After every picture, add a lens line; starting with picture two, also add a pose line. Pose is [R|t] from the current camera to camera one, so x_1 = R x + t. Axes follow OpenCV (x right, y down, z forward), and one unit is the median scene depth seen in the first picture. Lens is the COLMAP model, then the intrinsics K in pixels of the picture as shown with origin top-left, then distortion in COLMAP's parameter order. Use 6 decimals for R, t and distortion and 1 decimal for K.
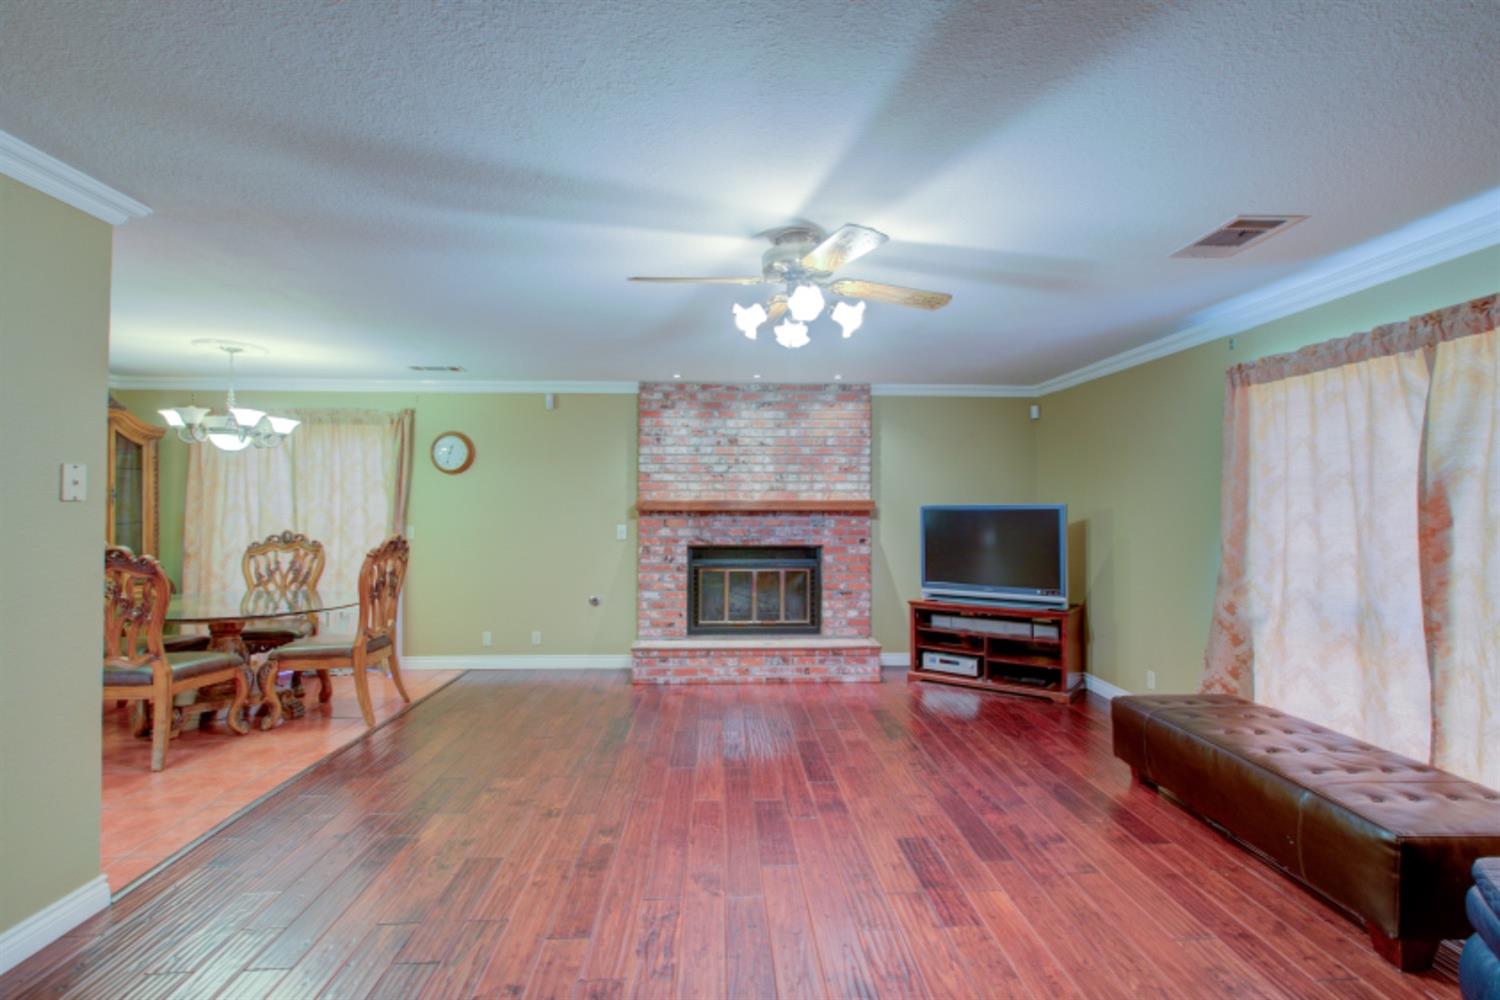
lens RADIAL K [[694.1, 0, 750.0], [0, 694.1, 500.0], [0, 0, 1]] dist [-0.001825, 0.000170]
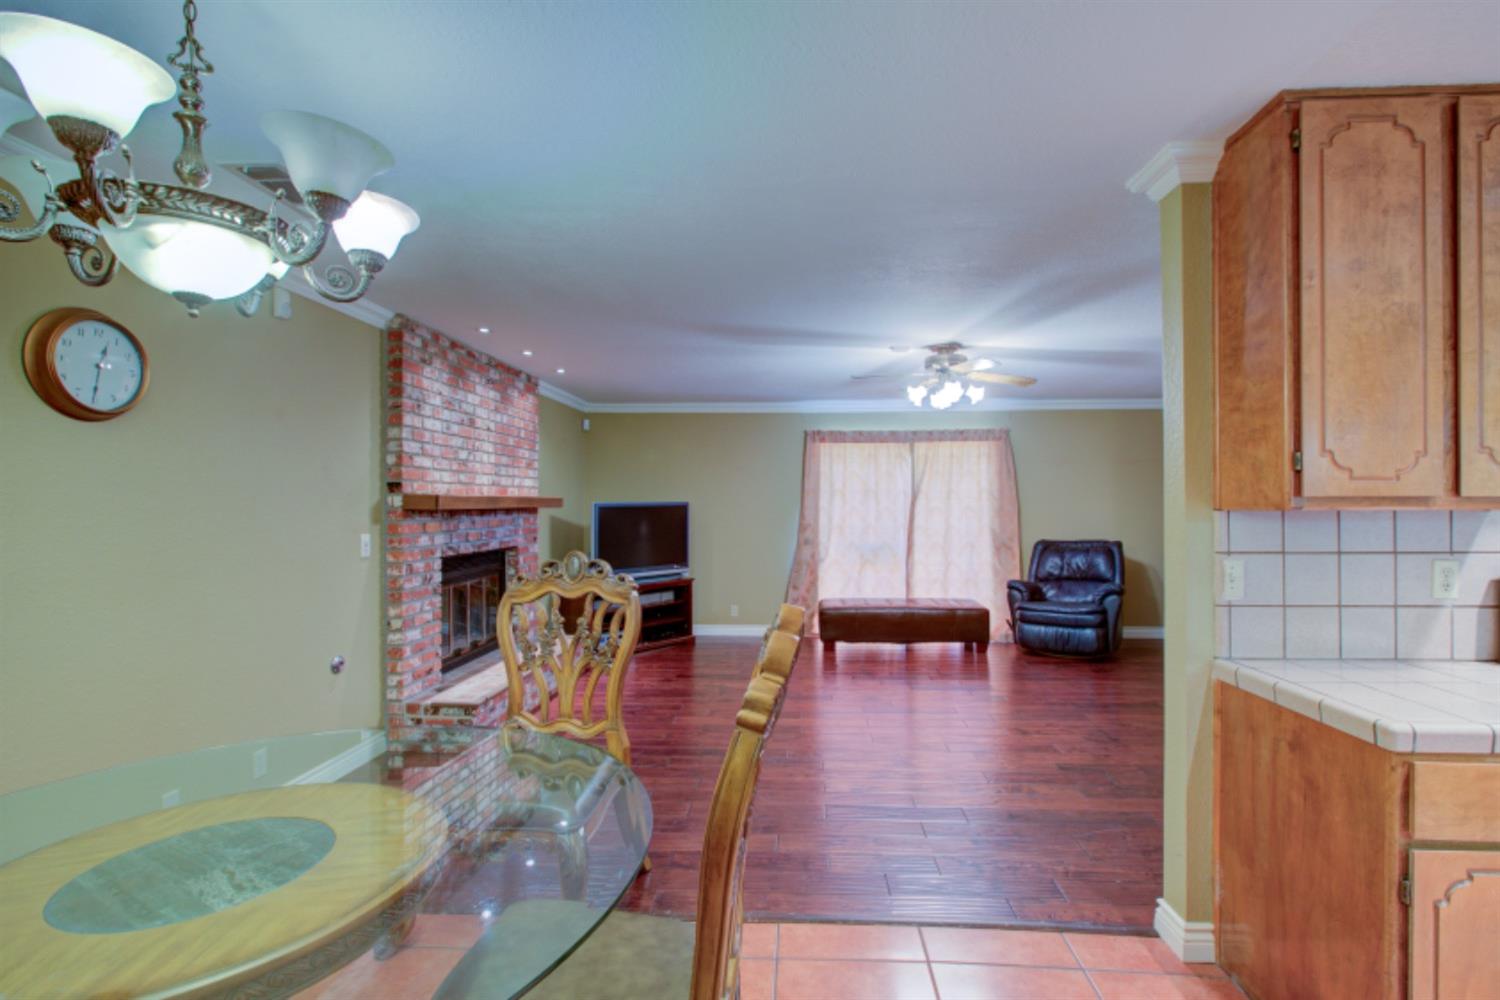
lens RADIAL K [[694.1, 0, 750.0], [0, 694.1, 500.0], [0, 0, 1]] dist [-0.001825, 0.000170]
pose [[0.114977, 0.004297, 0.993359, -0.775519], [-0.009954, 0.999945, -0.003173, 0.004251], [-0.993318, -0.009523, 0.115014, 0.594518]]
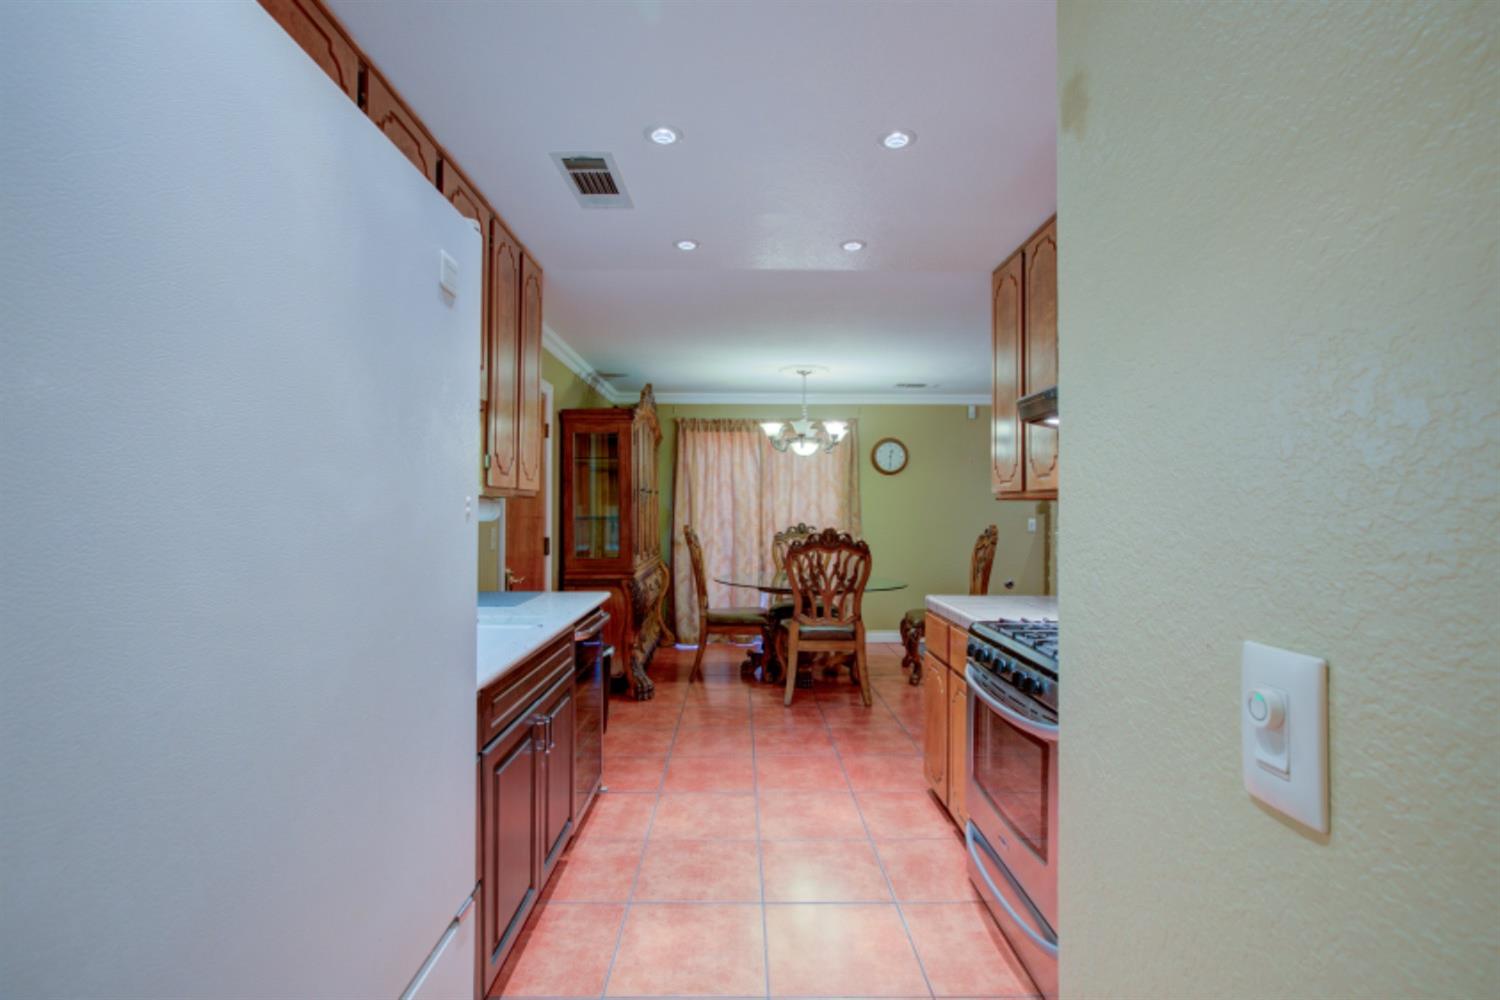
lens RADIAL K [[694.1, 0, 750.0], [0, 694.1, 500.0], [0, 0, 1]] dist [-0.001825, 0.000170]
pose [[0.999324, -0.000695, -0.036753, -0.627123], [0.000756, 0.999998, 0.001652, 0.002539], [0.036752, -0.001679, 0.999323, -0.171301]]
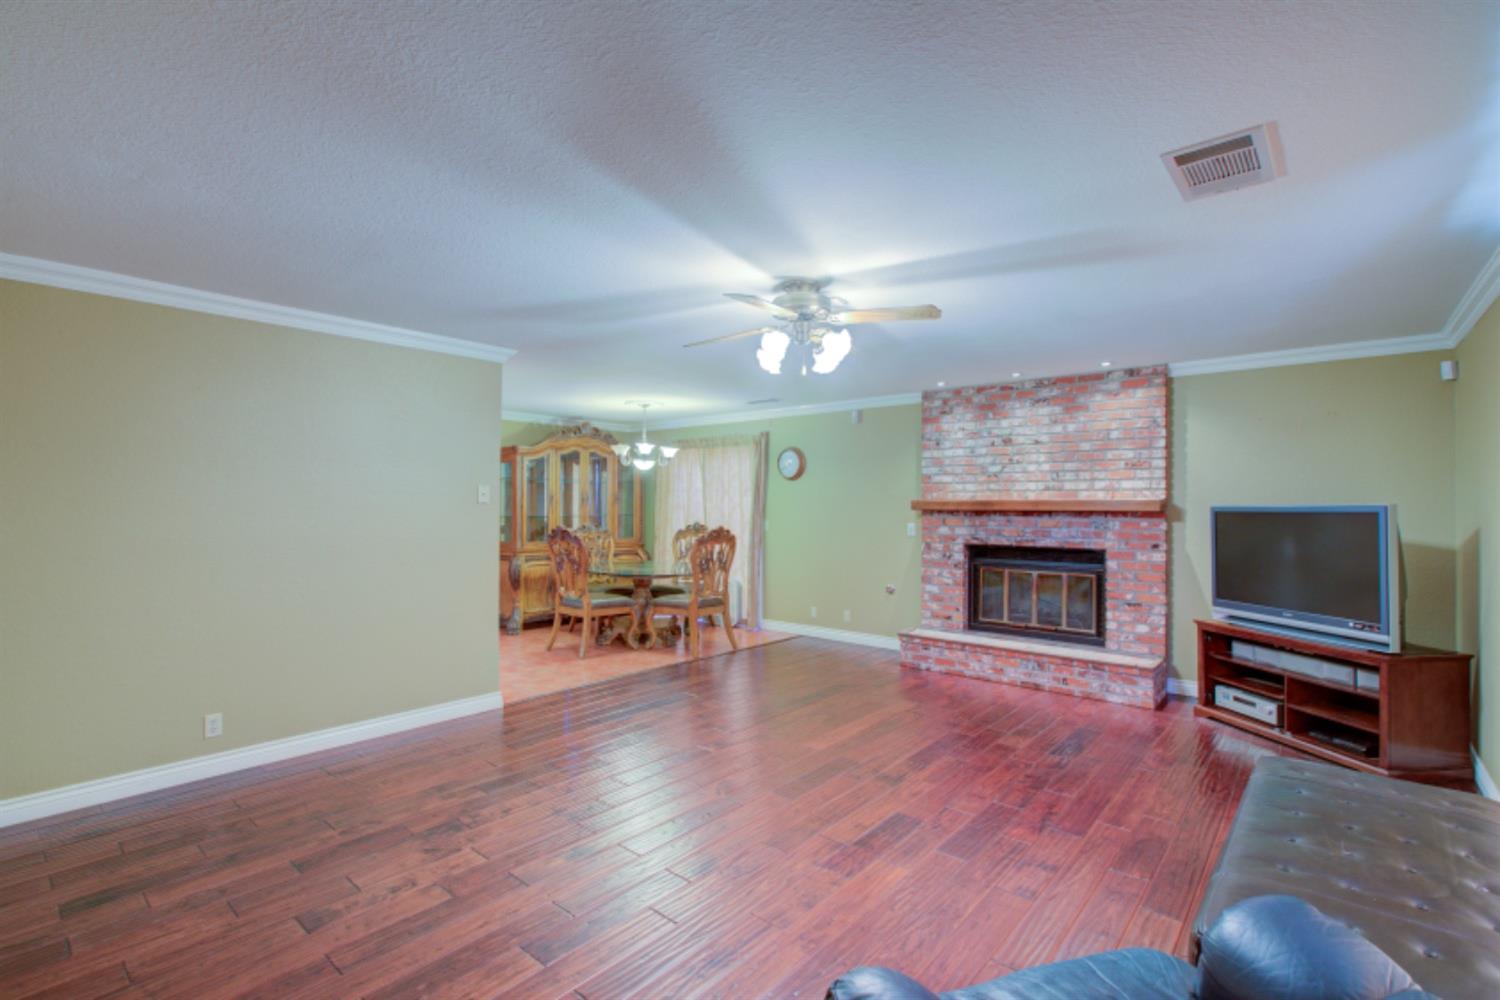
lens RADIAL K [[685.3, 0, 750.0], [0, 685.3, 500.0], [0, 0, 1]] dist [0.000029, 0.000384]
pose [[0.726351, -0.003490, -0.687315, 0.384743], [0.004946, 0.999988, 0.000149, -0.001943], [0.687306, -0.003508, 0.726360, 0.030113]]
